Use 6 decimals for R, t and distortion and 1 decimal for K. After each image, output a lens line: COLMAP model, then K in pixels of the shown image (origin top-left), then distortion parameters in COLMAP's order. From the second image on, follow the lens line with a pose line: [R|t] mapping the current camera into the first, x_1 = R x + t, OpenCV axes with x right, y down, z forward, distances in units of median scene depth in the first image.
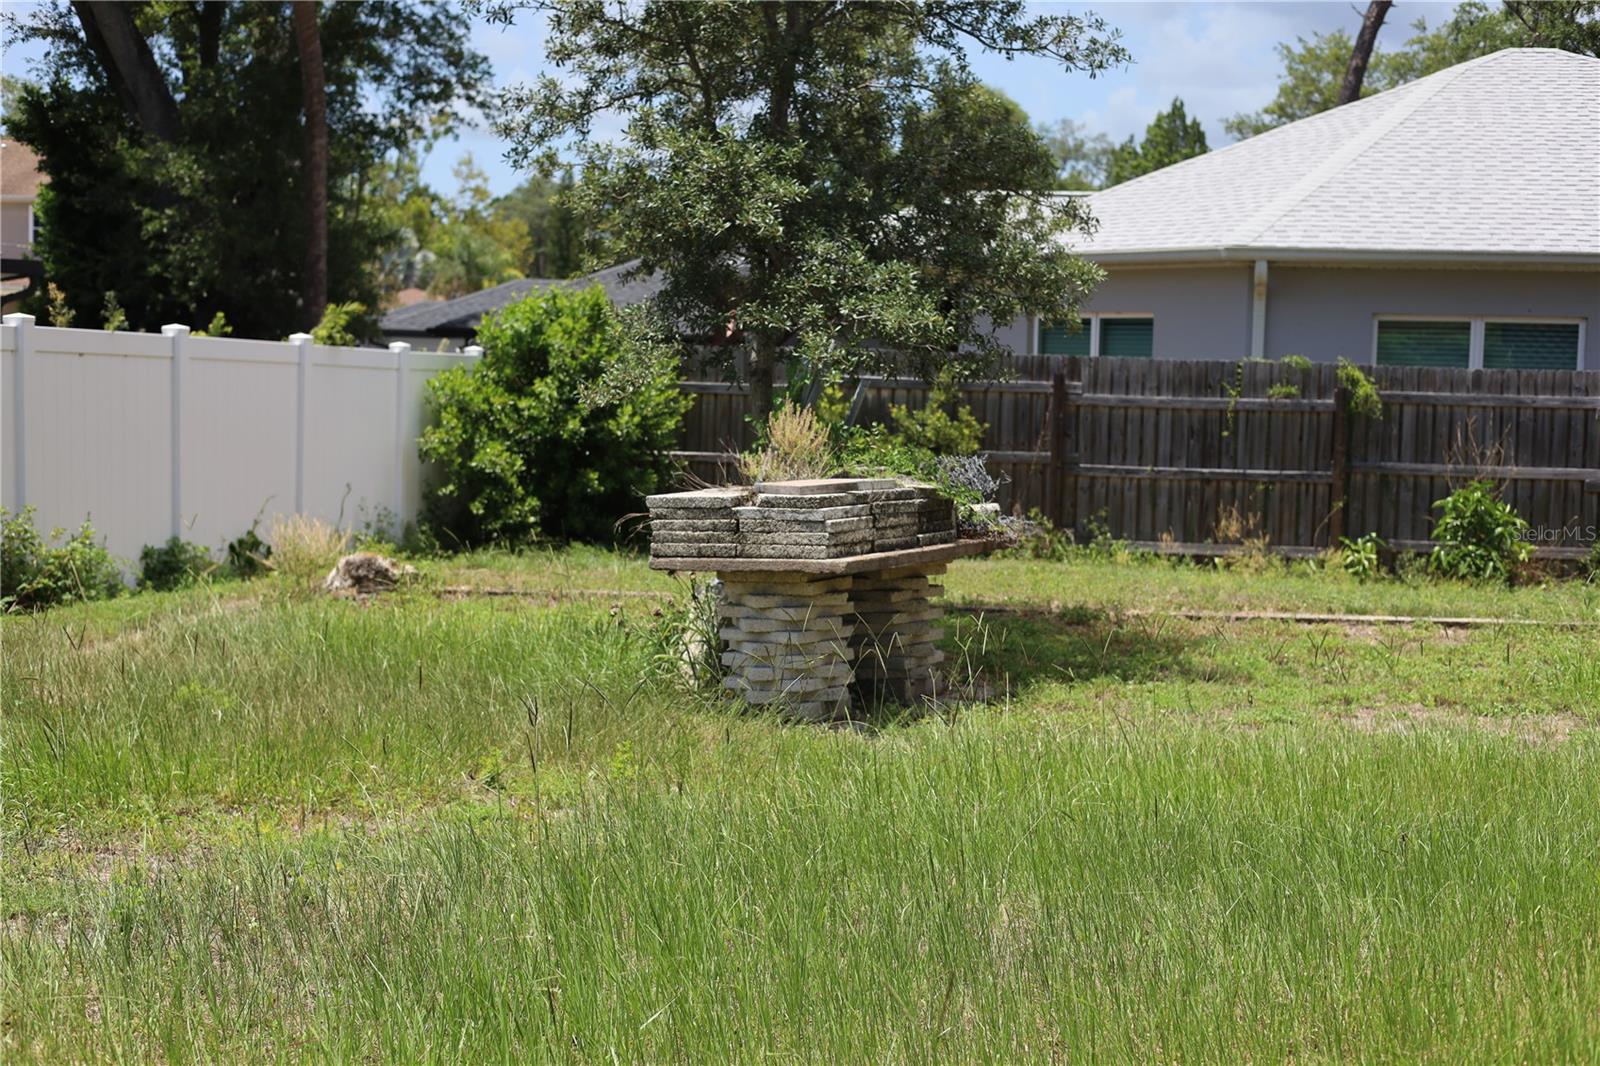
lens RADIAL K [[2234.4, 0, 799.1], [0, 2234.4, 546.8], [0, 0, 1]] dist [0.029472, 0.000000]
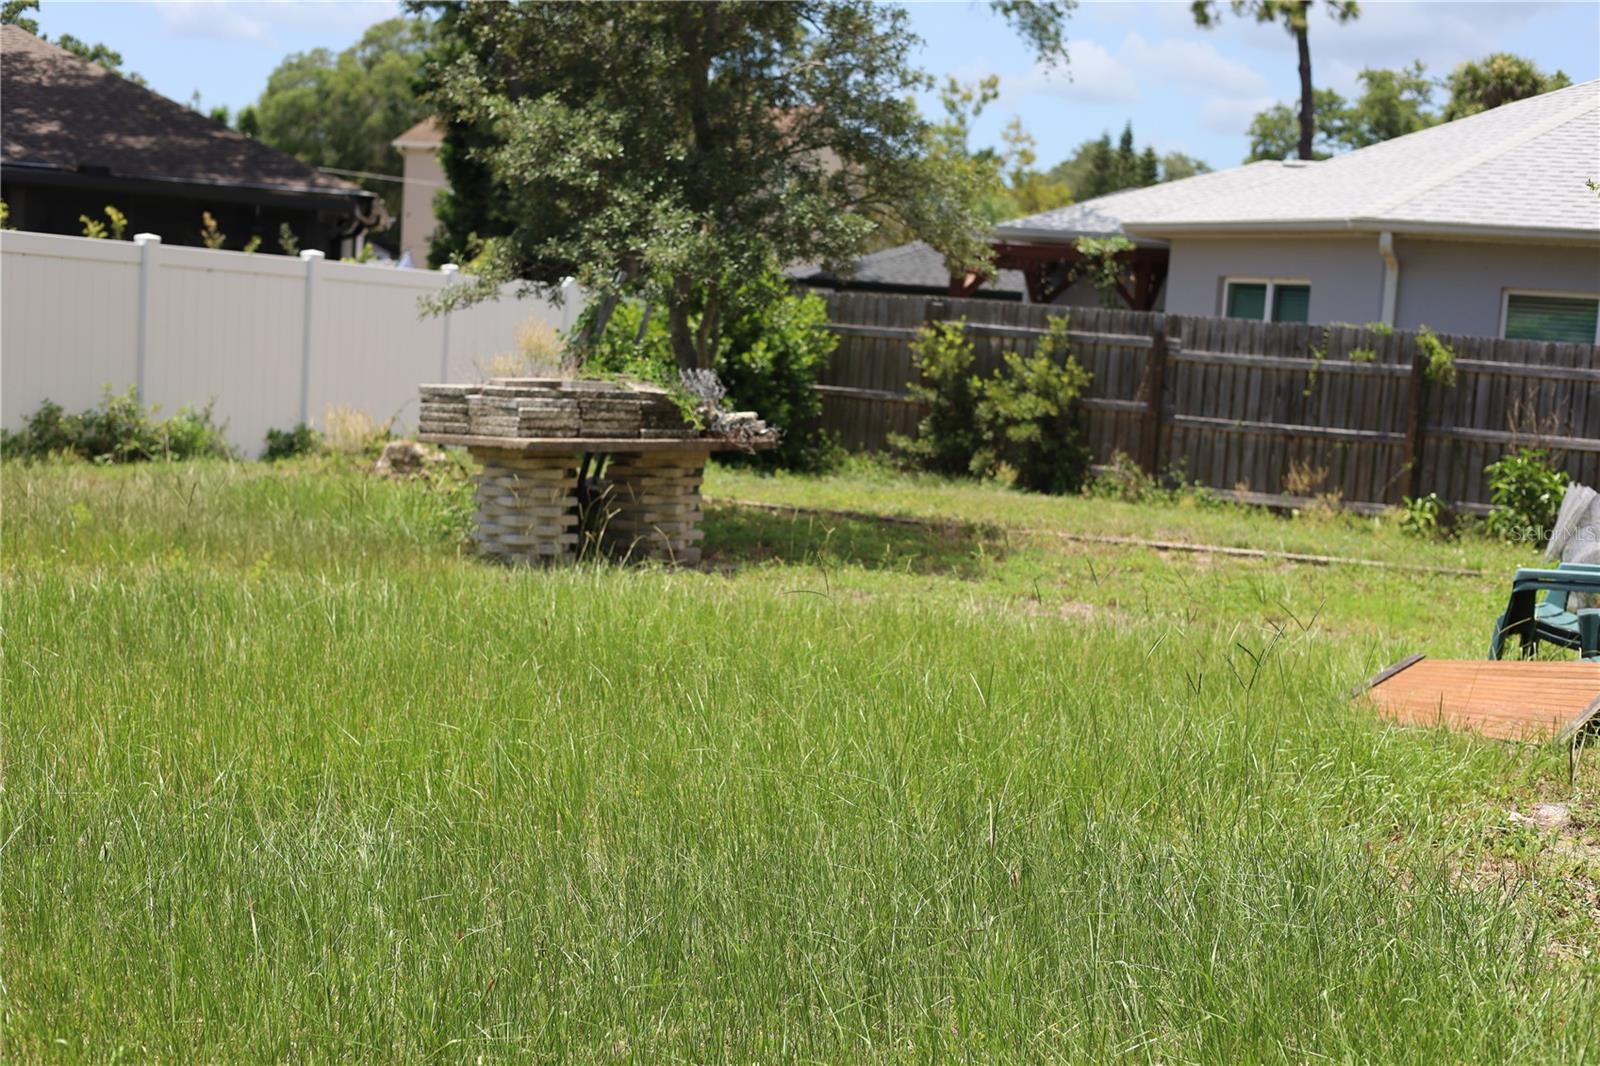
lens RADIAL K [[2234.4, 0, 801.7], [0, 2234.4, 559.2], [0, 0, 1]] dist [0.029472, 0.000000]
pose [[0.964721, 0.069545, -0.253923, 0.253565], [-0.064280, 0.997511, 0.028982, 0.013728], [0.255306, -0.011637, 0.966790, -0.097440]]
